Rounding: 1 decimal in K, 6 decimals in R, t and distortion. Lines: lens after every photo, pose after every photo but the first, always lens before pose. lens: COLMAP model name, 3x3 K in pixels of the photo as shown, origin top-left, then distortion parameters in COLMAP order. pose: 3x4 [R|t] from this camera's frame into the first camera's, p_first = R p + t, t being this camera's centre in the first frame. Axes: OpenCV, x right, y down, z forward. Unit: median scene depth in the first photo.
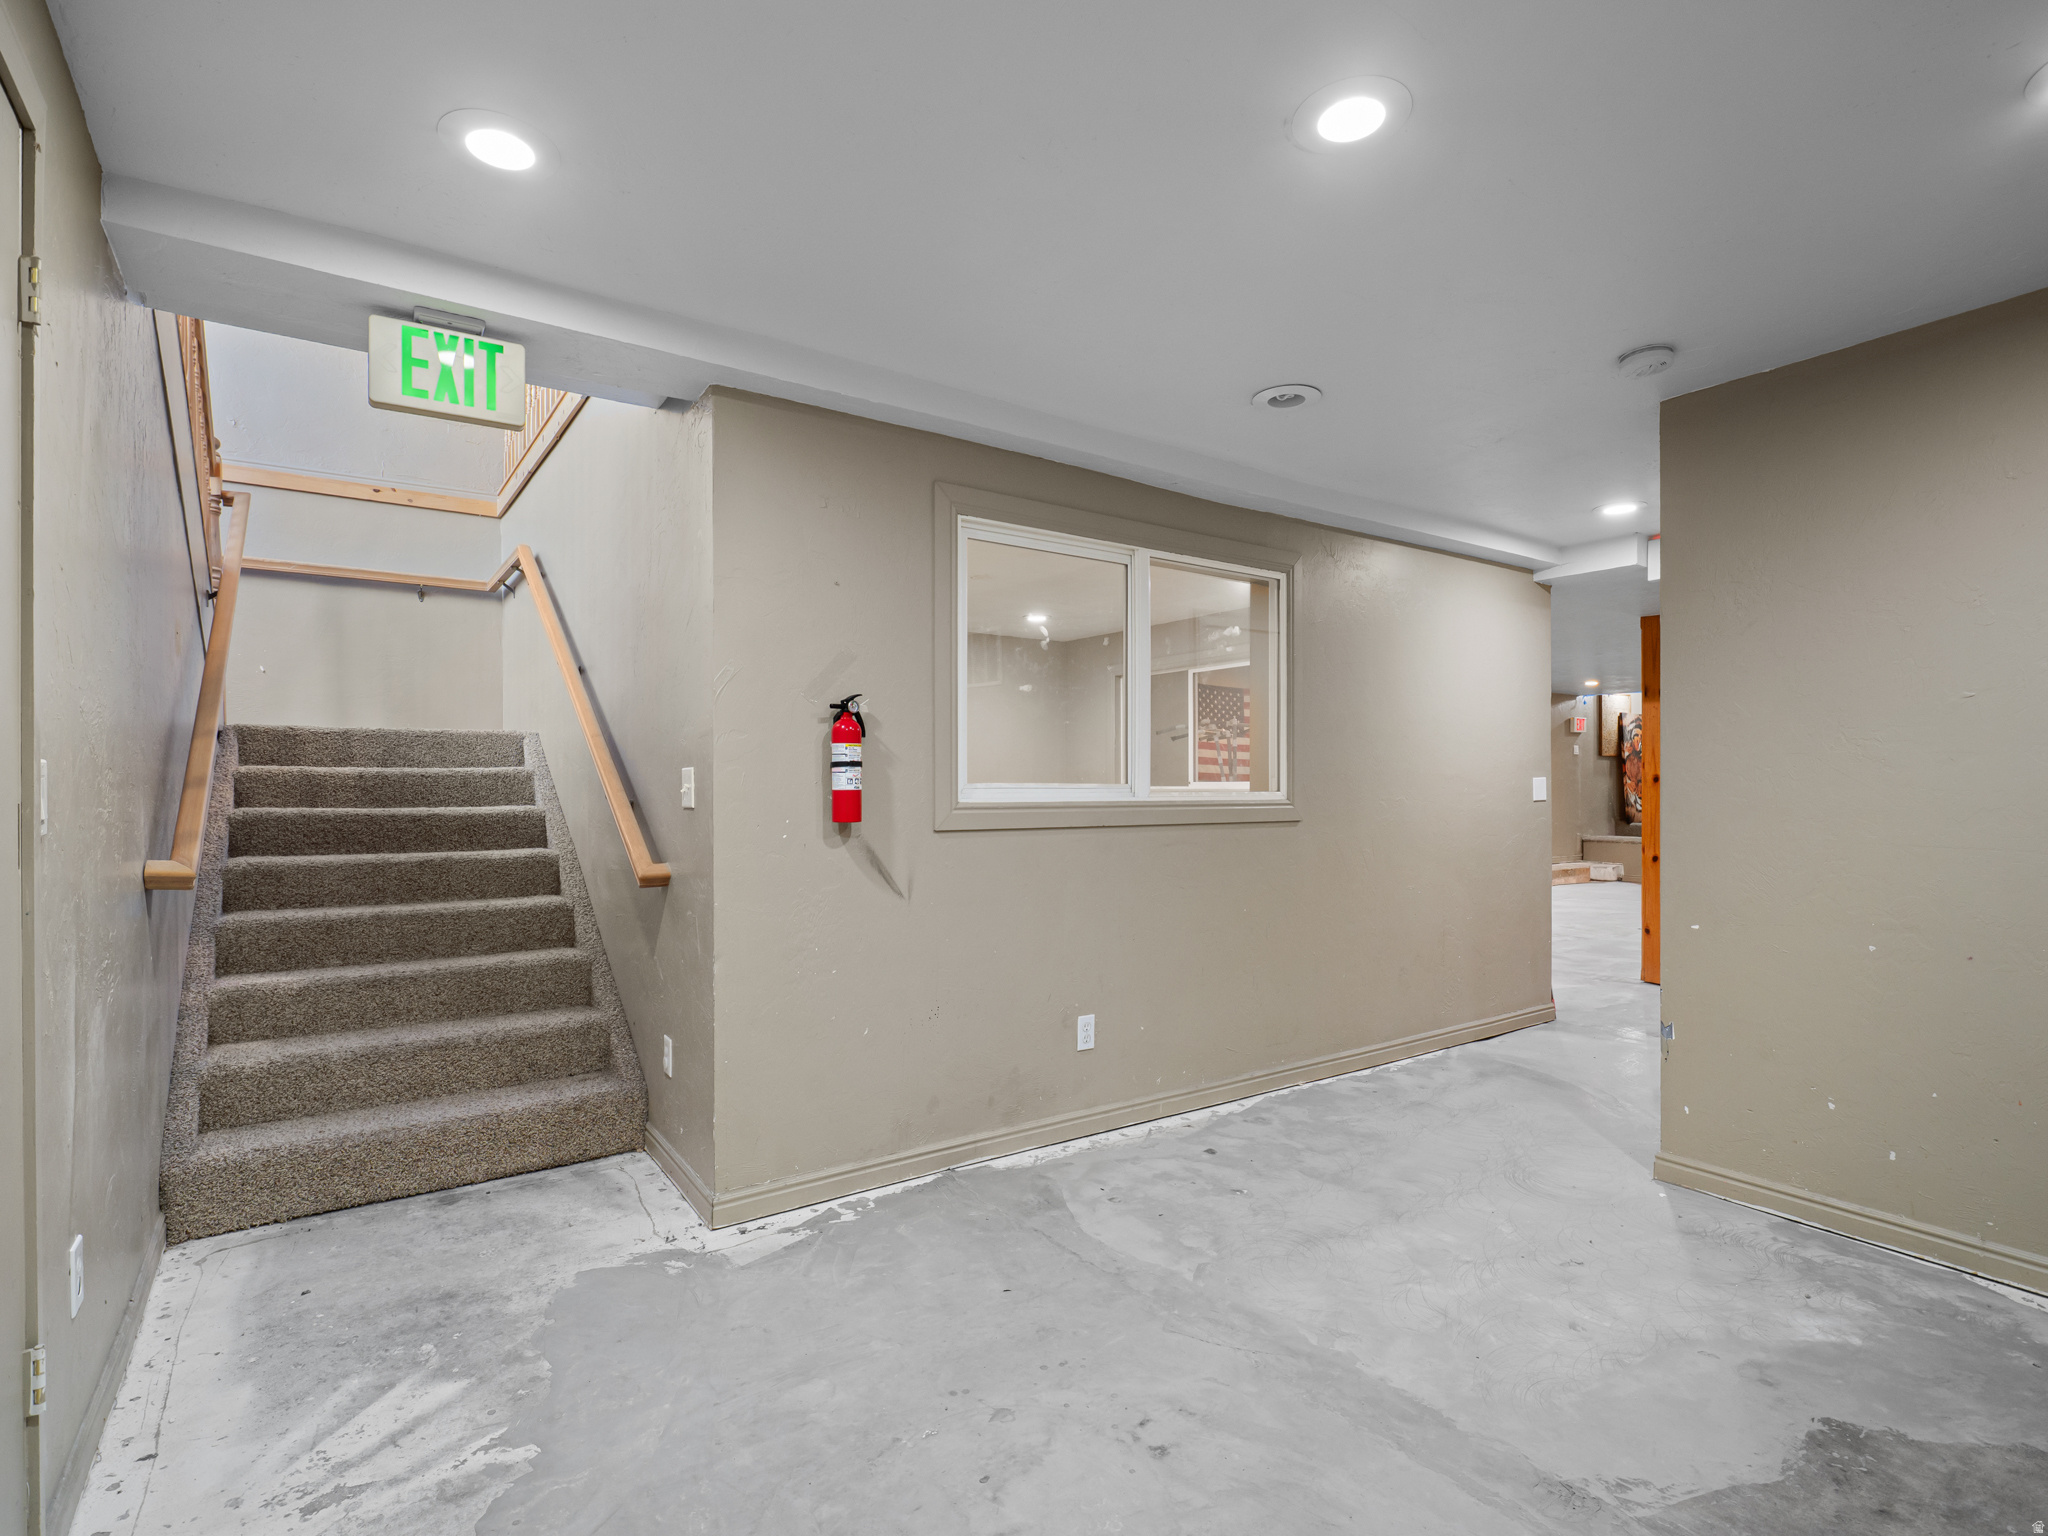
lens RADIAL K [[981.8, 0, 1014.5], [0, 981.8, 774.3], [0, 0, 1]] dist [-0.005882, -0.000192]
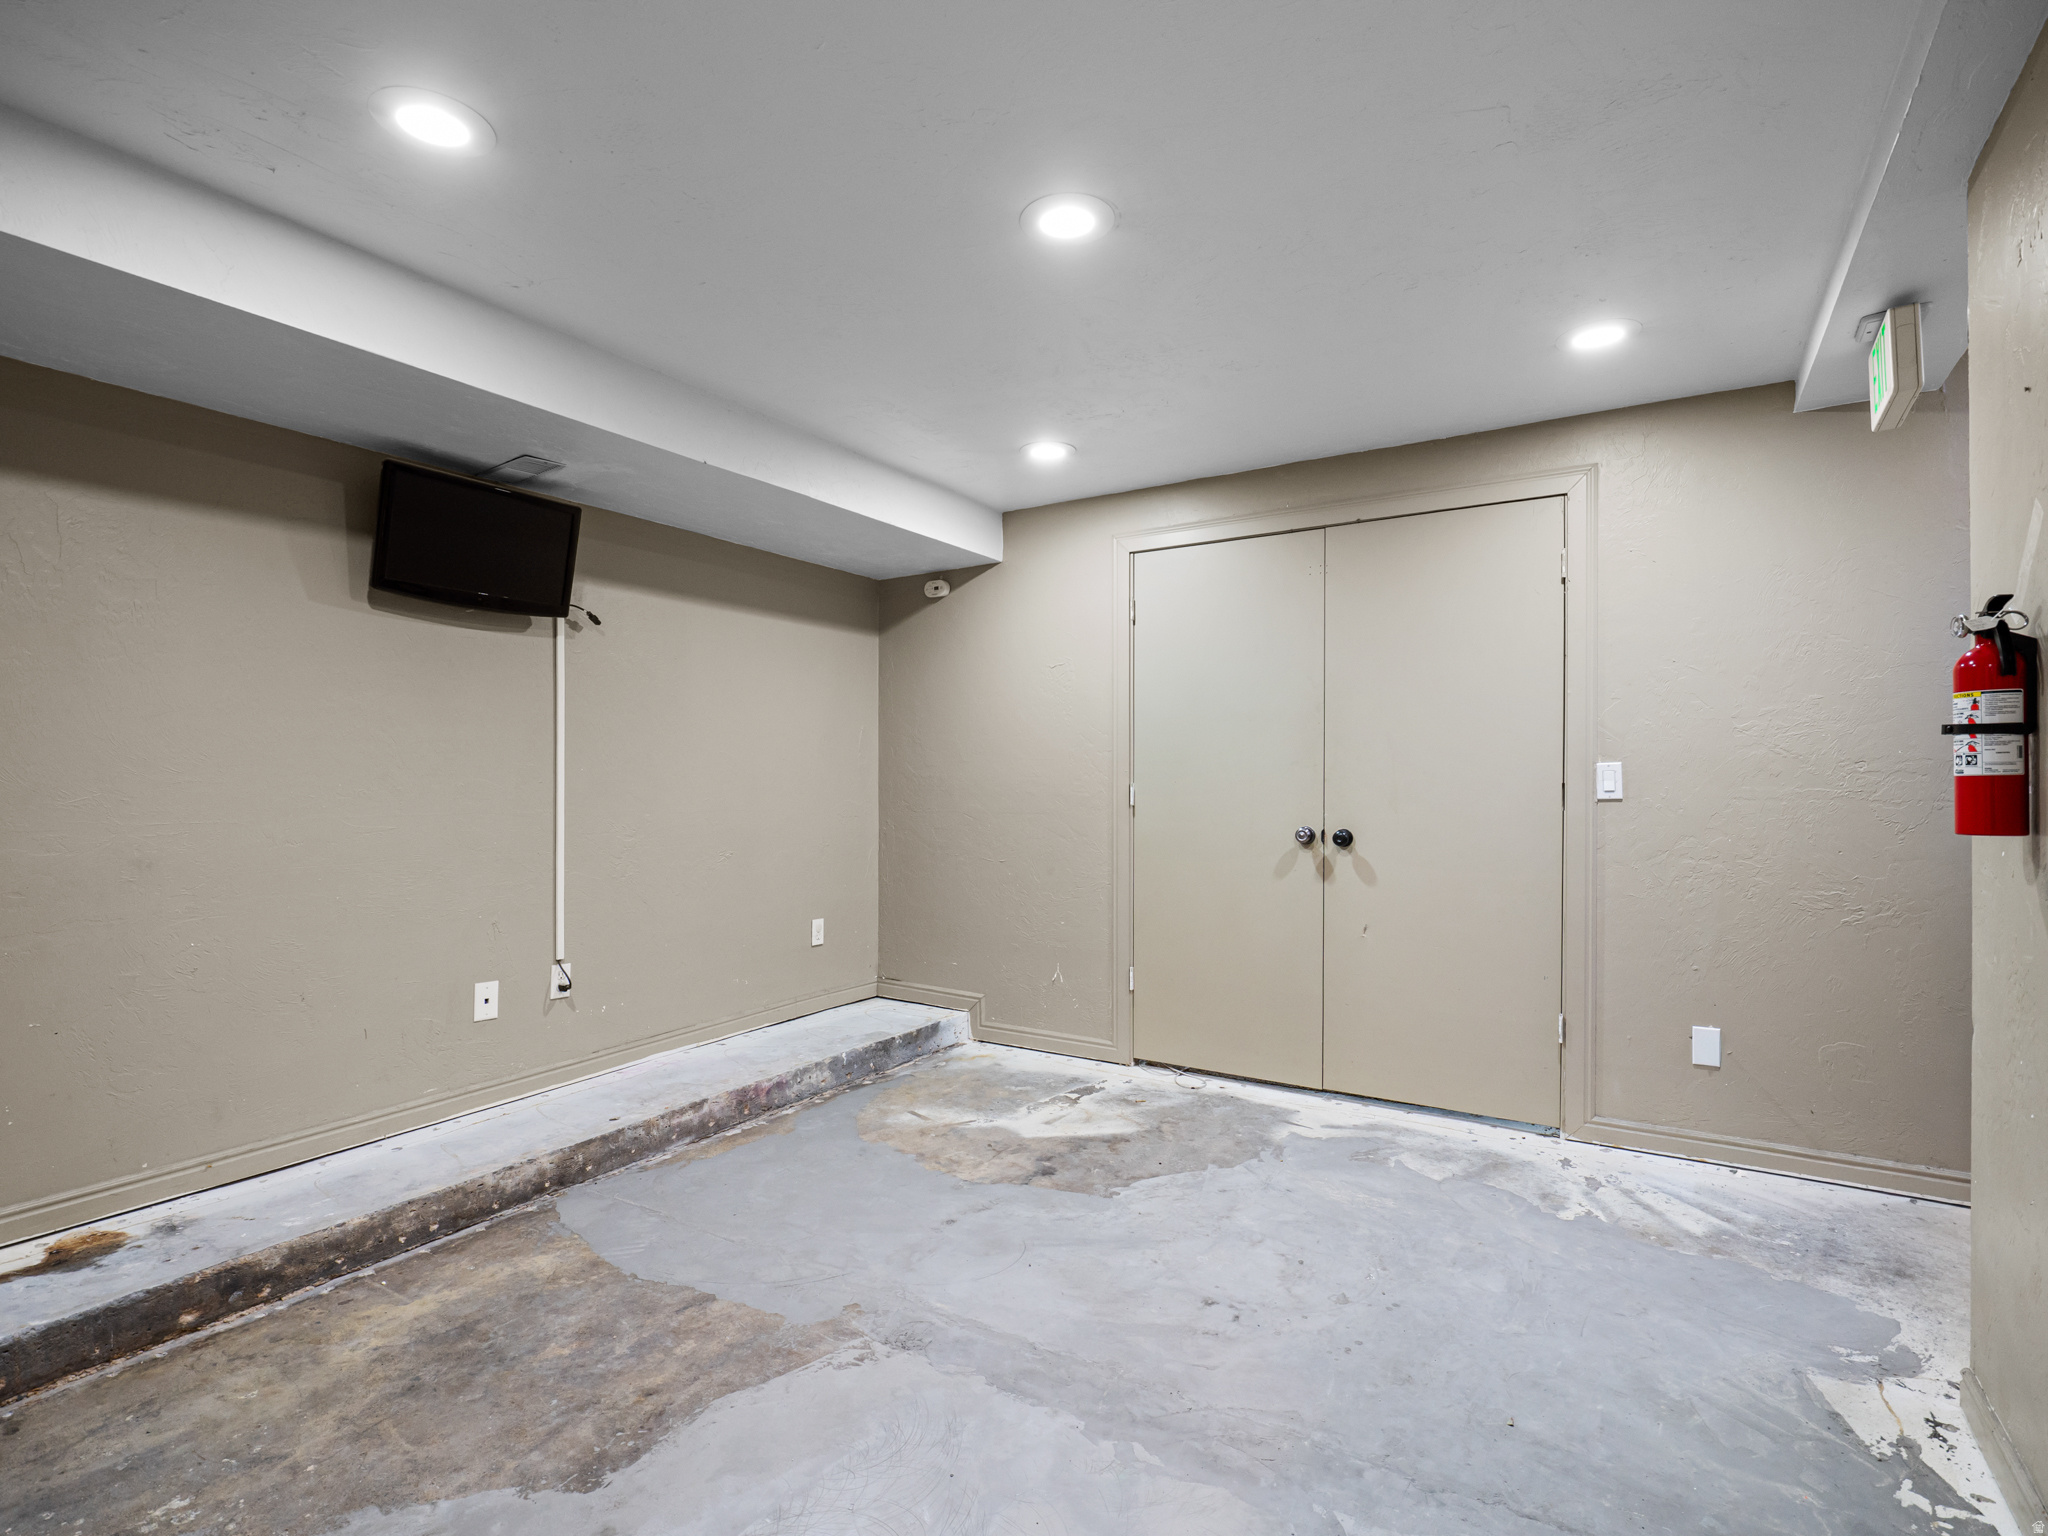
lens RADIAL K [[981.8, 0, 1024.7], [0, 981.8, 773.9], [0, 0, 1]] dist [-0.005882, -0.000192]
pose [[-0.921523, -0.001133, -0.388322, 0.789180], [0.007436, 0.999761, -0.020562, 0.033730], [0.388253, -0.021836, -0.921294, 1.919809]]
